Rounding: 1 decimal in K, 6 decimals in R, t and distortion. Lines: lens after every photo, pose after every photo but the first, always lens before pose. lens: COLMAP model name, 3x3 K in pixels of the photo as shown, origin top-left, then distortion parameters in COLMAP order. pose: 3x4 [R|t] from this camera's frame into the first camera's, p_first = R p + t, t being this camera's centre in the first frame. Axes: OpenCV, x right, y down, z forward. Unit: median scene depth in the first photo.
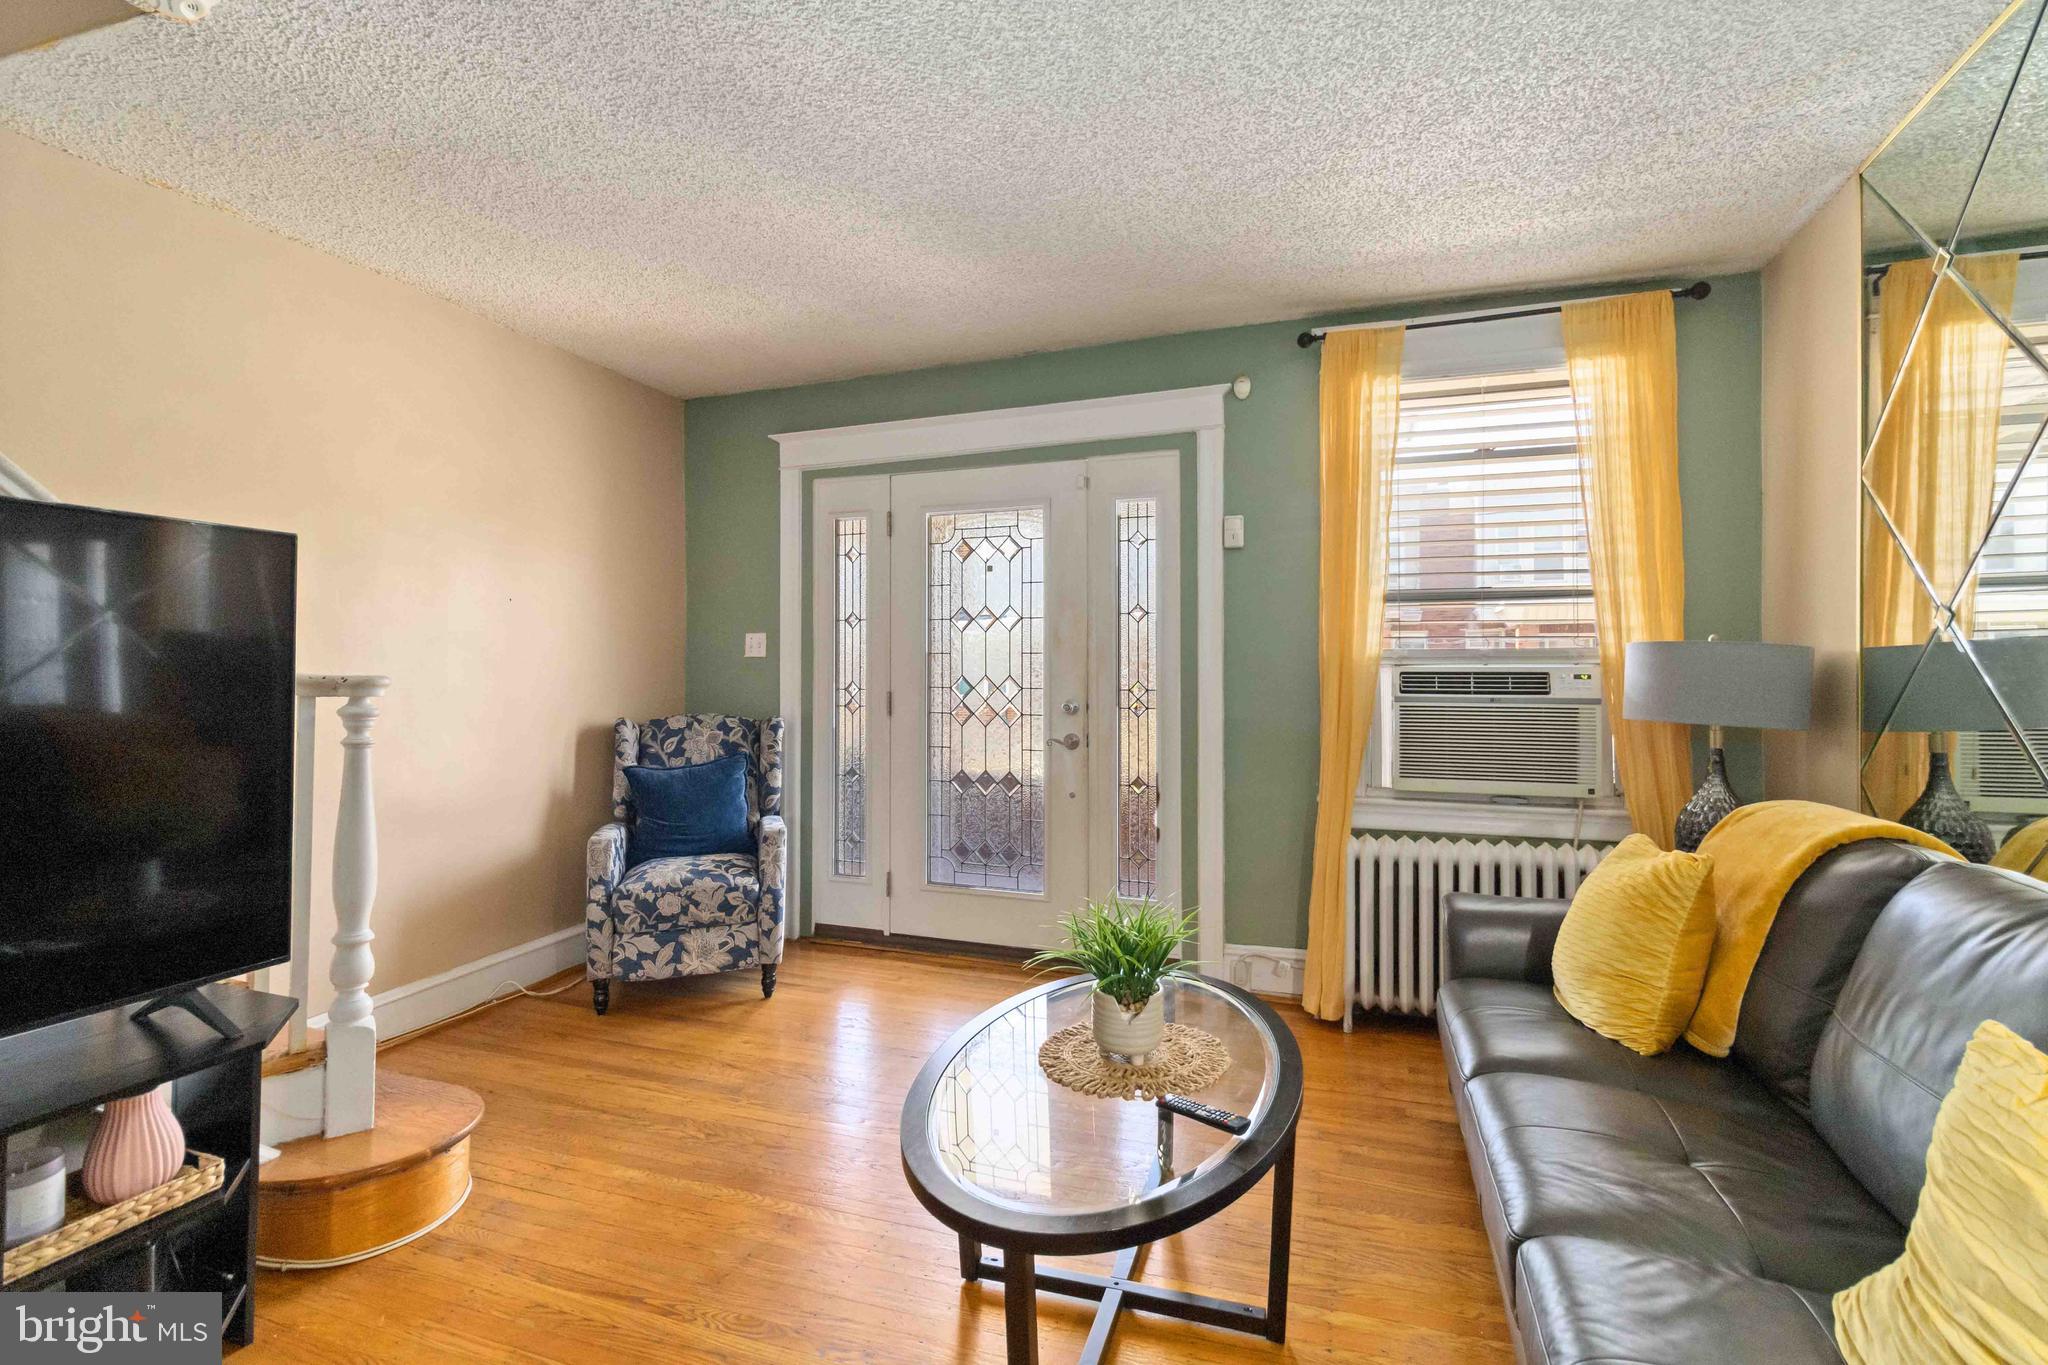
lens RADIAL K [[957.0, 0, 1042.7], [0, 957.0, 657.6], [0, 0, 1]] dist [0.003929, 0.000440]
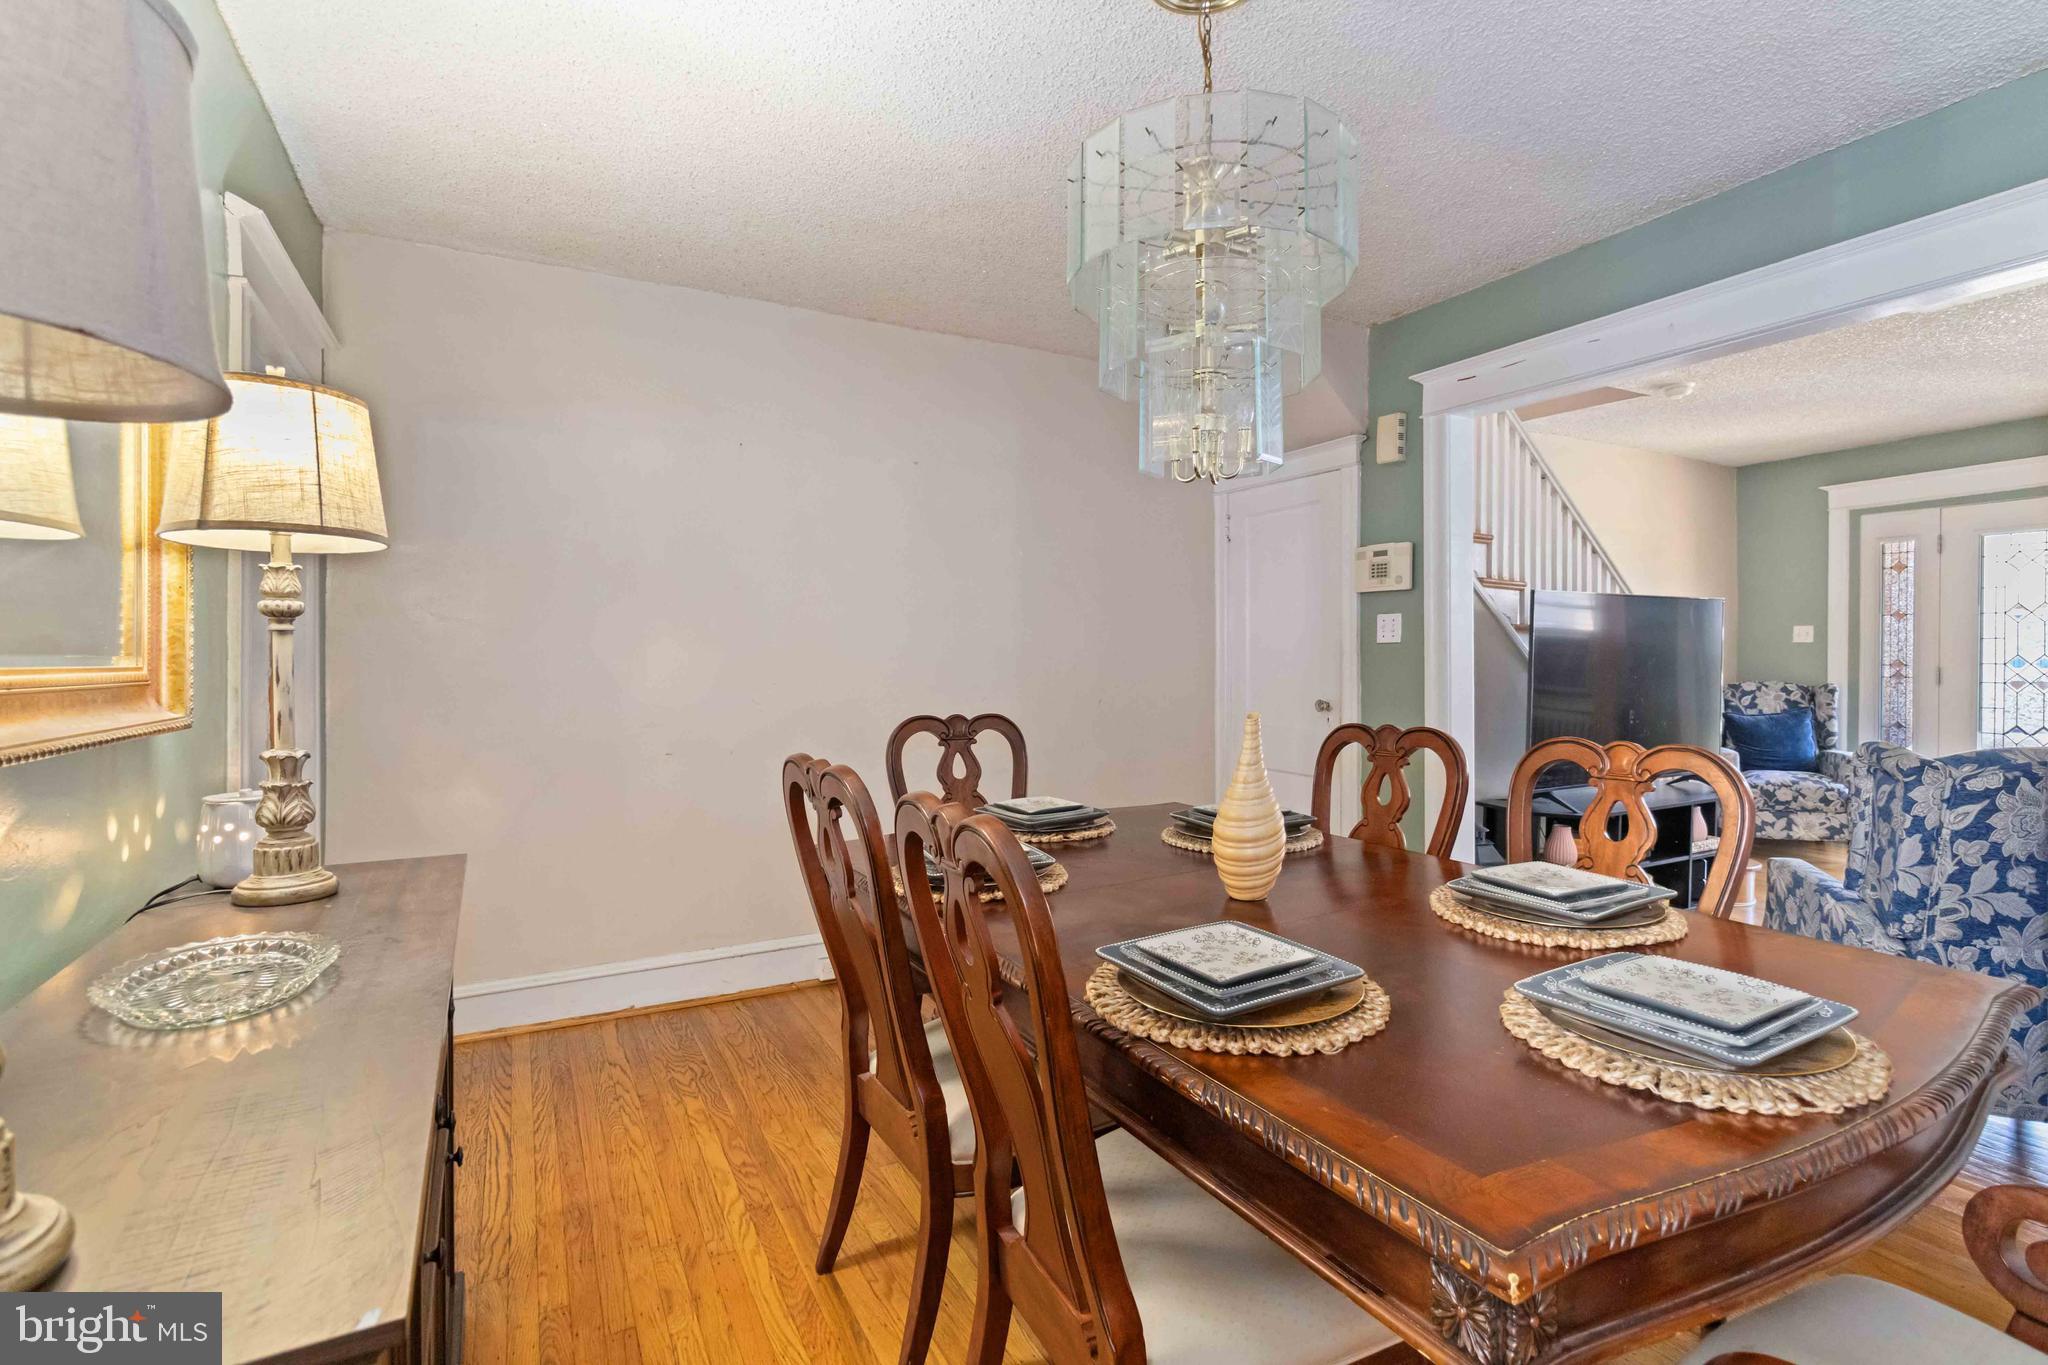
lens RADIAL K [[957.0, 0, 1049.4], [0, 957.0, 667.8], [0, 0, 1]] dist [0.003929, 0.000440]
pose [[0.740432, 0.008082, -0.672083, -0.211296], [0.014156, 0.999518, 0.027615, -0.023034], [0.671982, -0.029961, 0.739961, -1.032877]]
